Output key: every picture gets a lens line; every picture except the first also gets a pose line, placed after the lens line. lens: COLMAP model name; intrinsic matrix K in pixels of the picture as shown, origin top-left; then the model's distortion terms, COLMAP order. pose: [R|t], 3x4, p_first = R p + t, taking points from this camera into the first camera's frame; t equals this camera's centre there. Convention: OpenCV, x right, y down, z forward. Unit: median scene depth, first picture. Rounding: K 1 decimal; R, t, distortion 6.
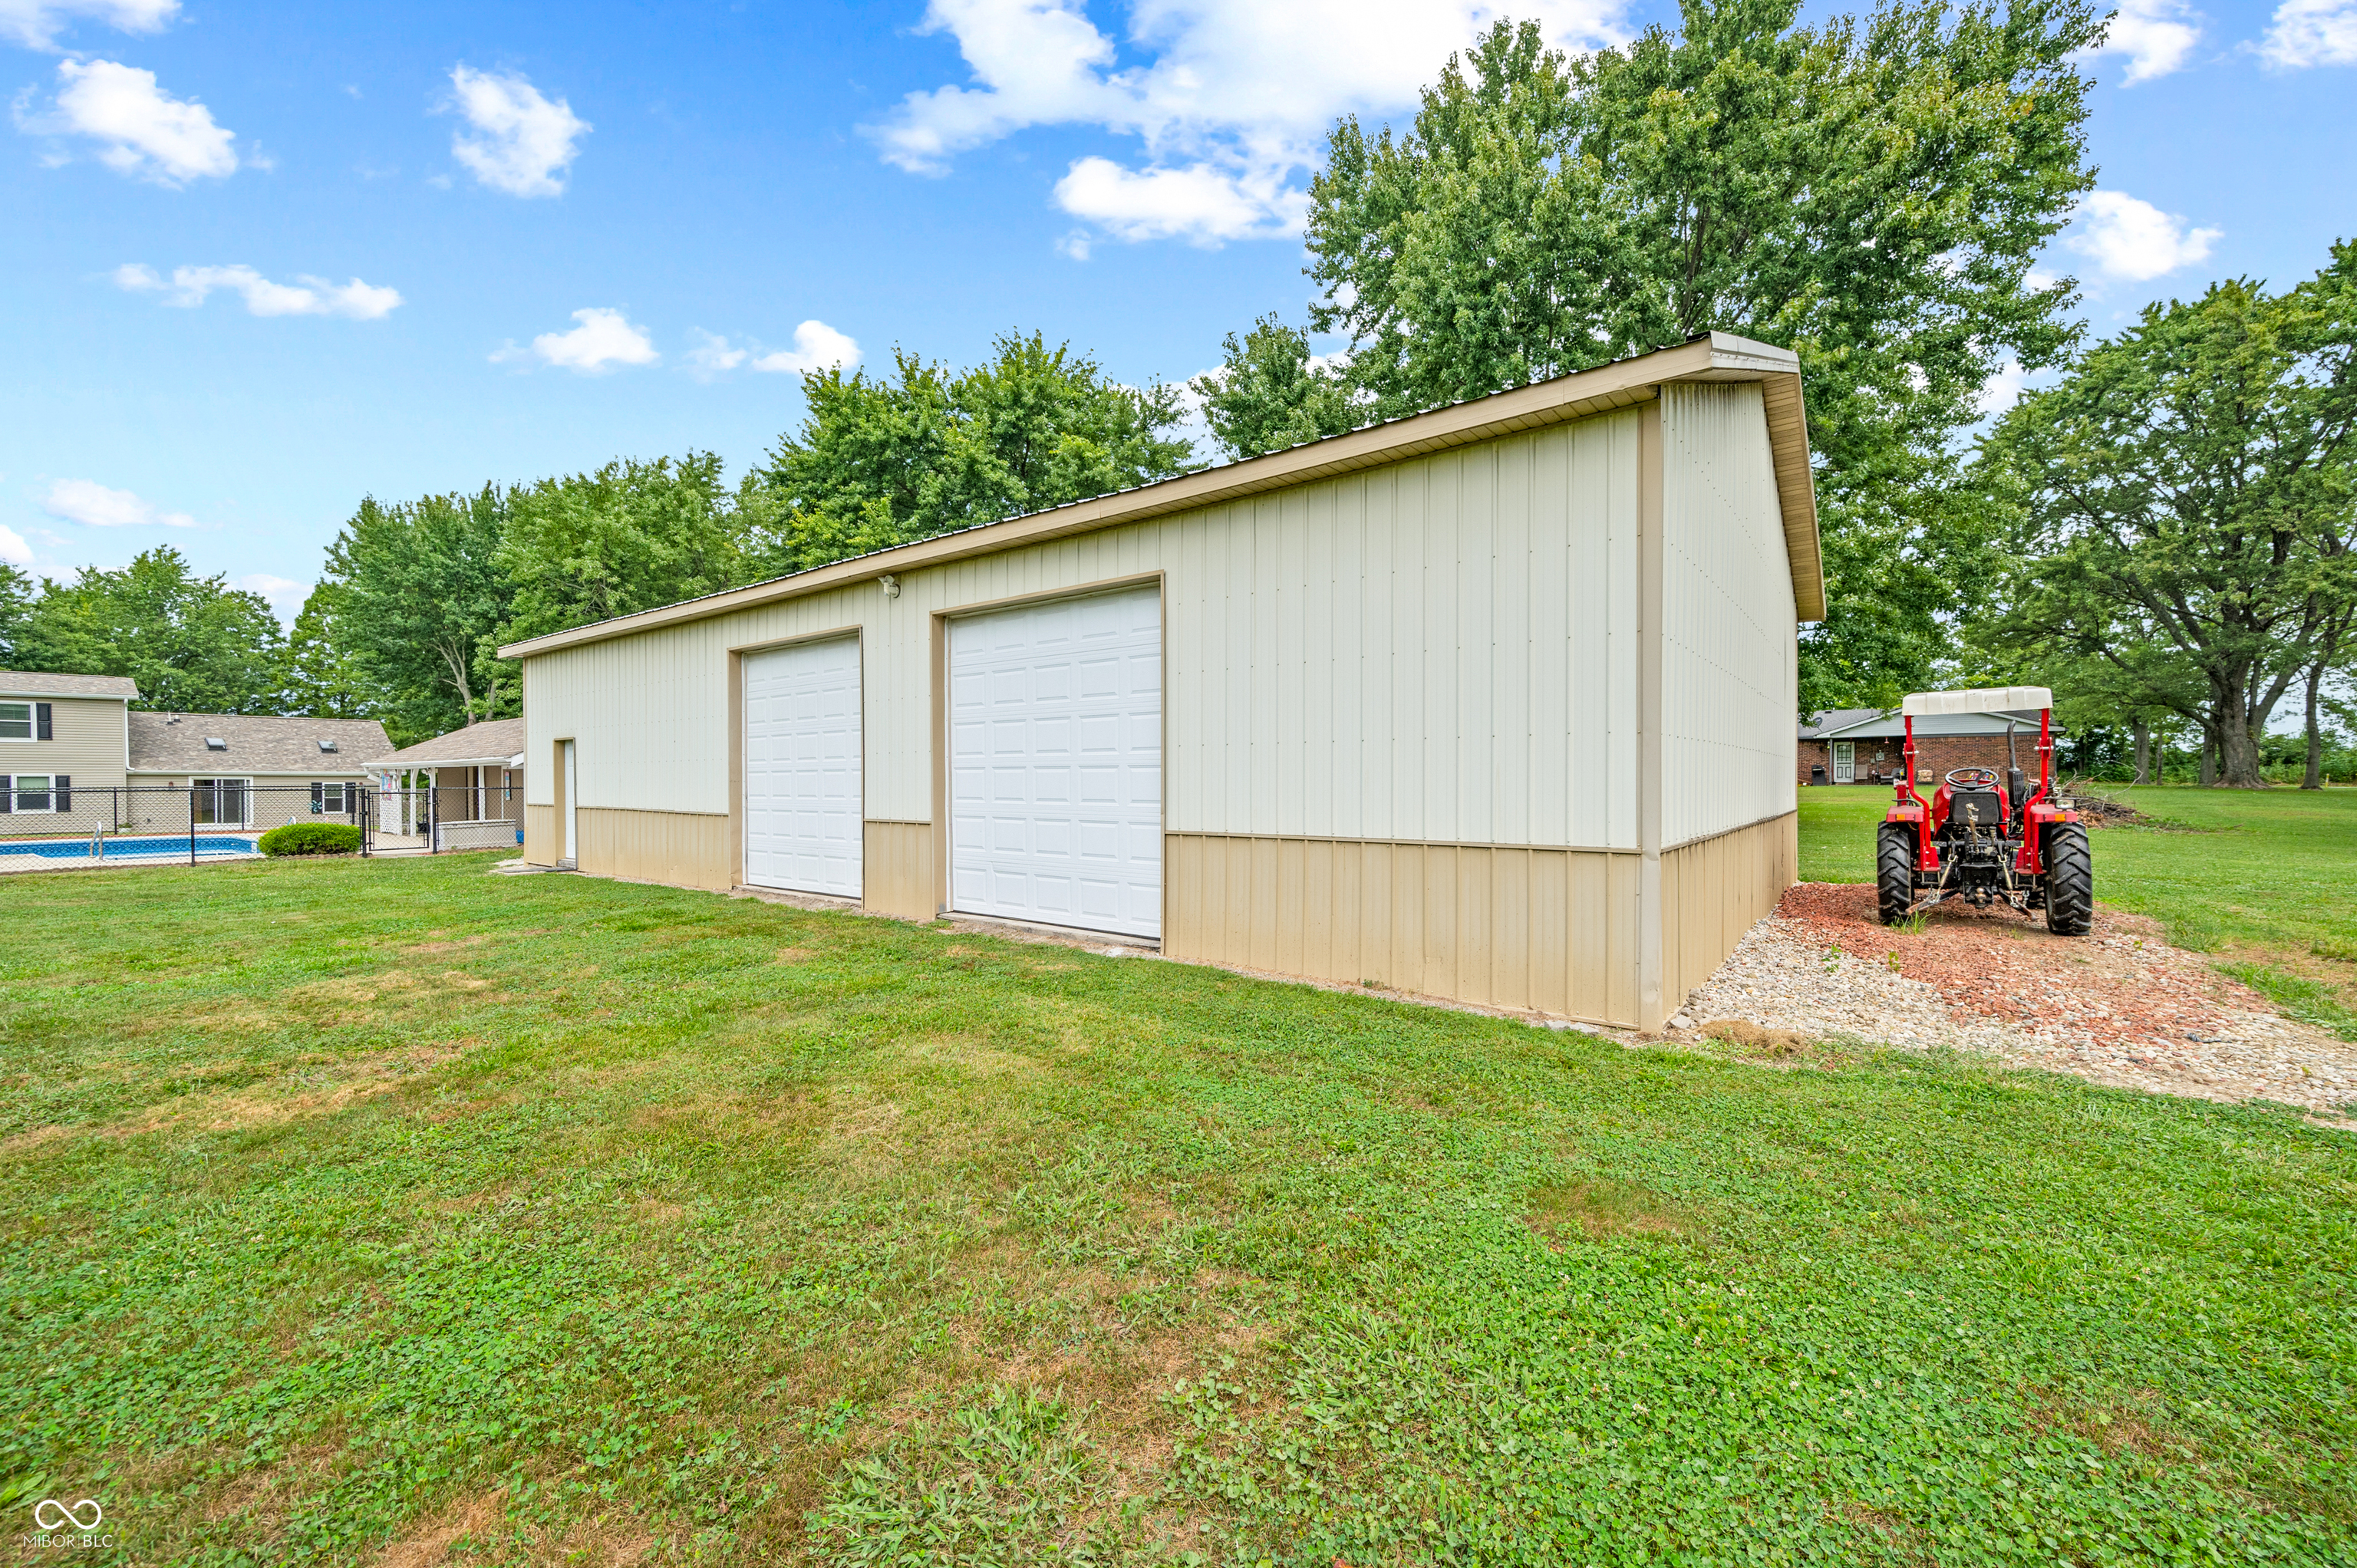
lens RADIAL K [[928.0, 0, 1178.5], [0, 928.0, 784.0], [0, 0, 1]] dist [-0.000739, -0.000032]
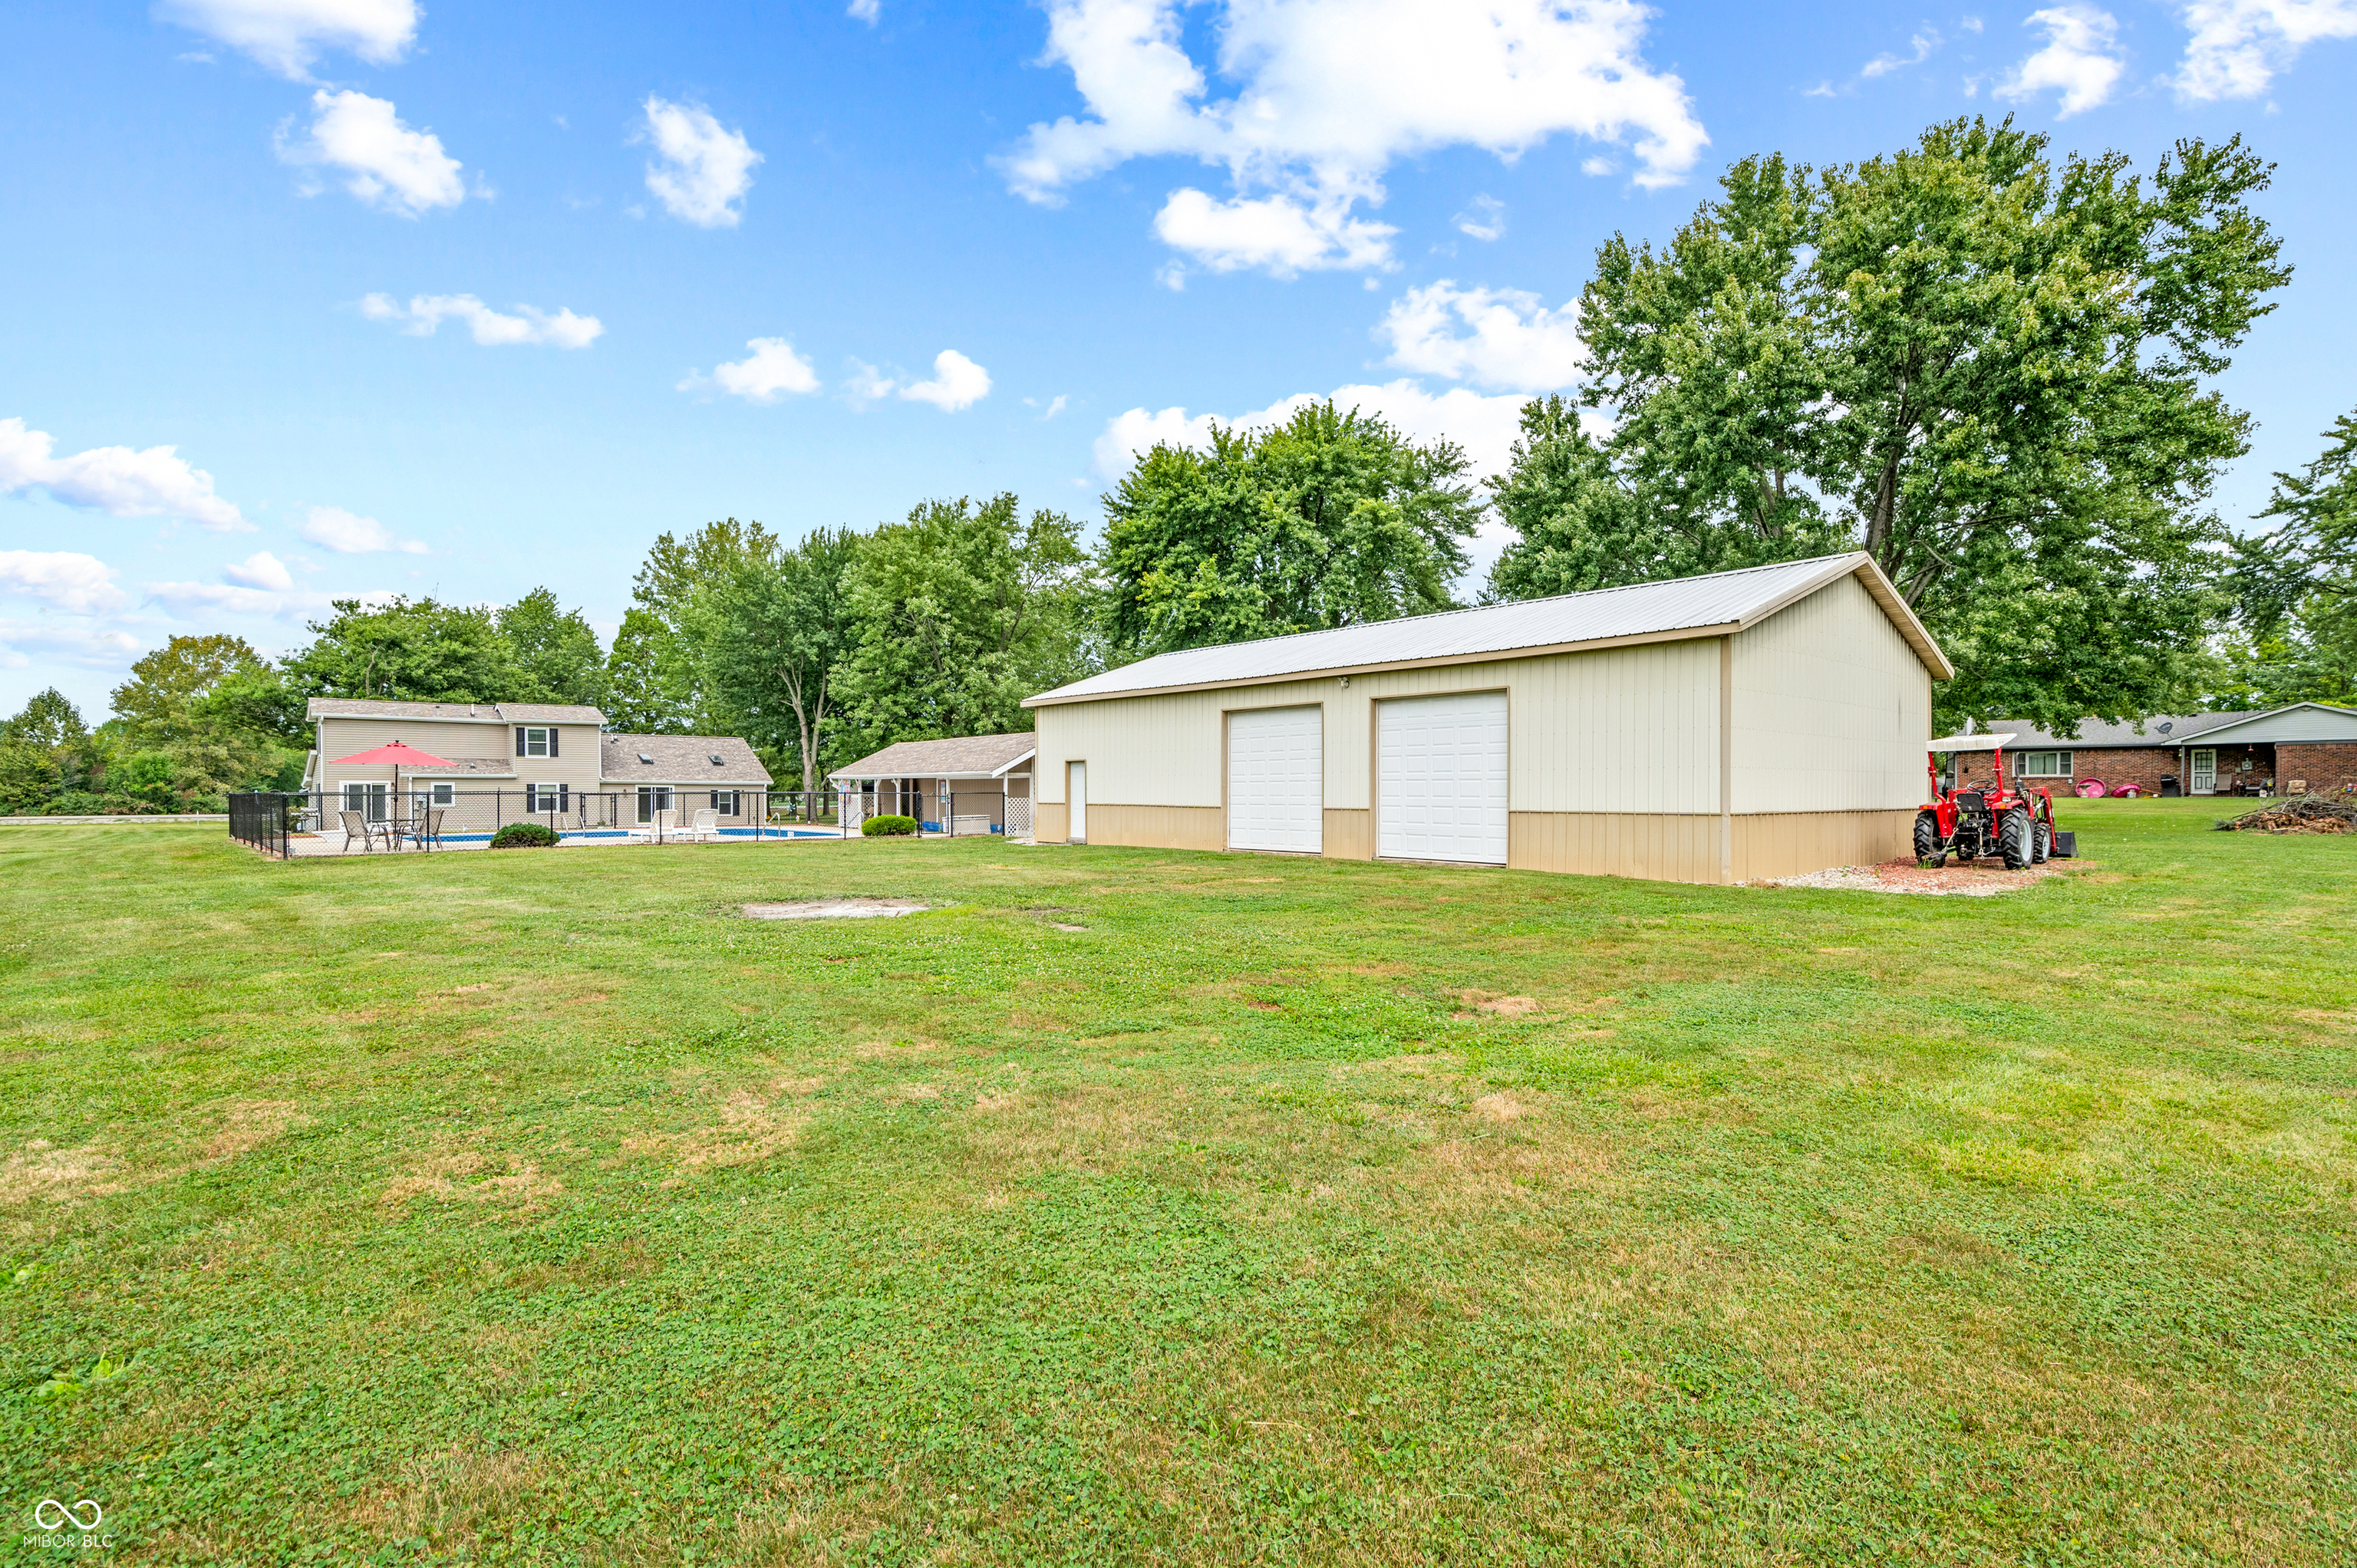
lens RADIAL K [[1092.6, 0, 1171.9], [0, 1092.6, 791.2], [0, 0, 1]] dist [-0.001020, -0.000318]
pose [[0.977032, 0.002856, -0.213075, -0.059442], [-0.003648, 0.999988, -0.003321, 0.004440], [0.213063, 0.004022, 0.977030, -0.402131]]
